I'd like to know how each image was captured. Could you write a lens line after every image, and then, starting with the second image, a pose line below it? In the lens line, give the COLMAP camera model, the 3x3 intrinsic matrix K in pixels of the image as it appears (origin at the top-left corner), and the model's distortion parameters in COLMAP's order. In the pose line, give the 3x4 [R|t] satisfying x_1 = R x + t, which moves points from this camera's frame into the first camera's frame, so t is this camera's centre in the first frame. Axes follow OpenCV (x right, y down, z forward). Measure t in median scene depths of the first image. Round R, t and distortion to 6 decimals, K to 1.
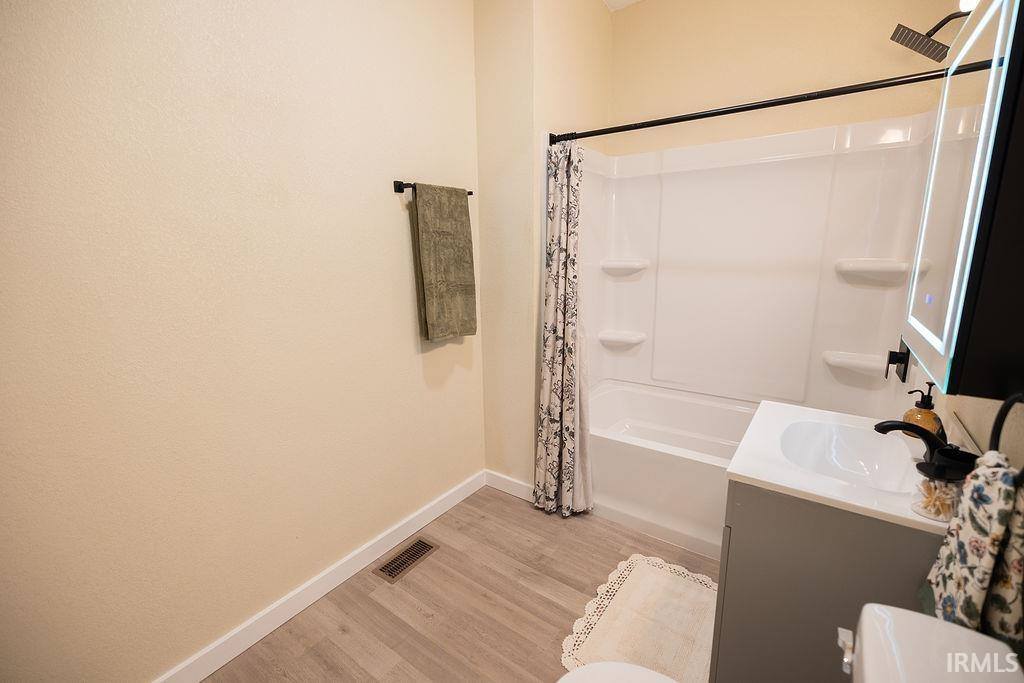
lens RADIAL K [[437.8, 0, 511.6], [0, 437.8, 337.9], [0, 0, 1]] dist [0.001169, 0.000144]
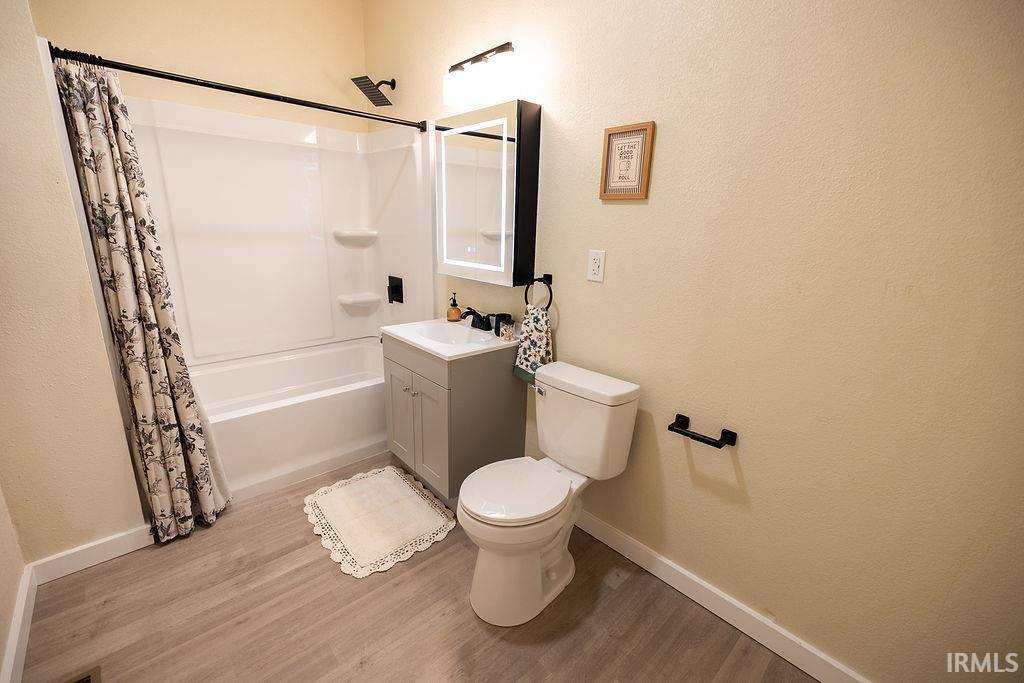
lens RADIAL K [[437.8, 0, 511.6], [0, 437.8, 337.9], [0, 0, 1]] dist [0.001169, 0.000144]
pose [[0.205785, -0.236523, 0.949584, -0.537433], [0.161810, 0.965219, 0.205352, -0.038053], [-0.965127, 0.111394, 0.236900, 0.179950]]
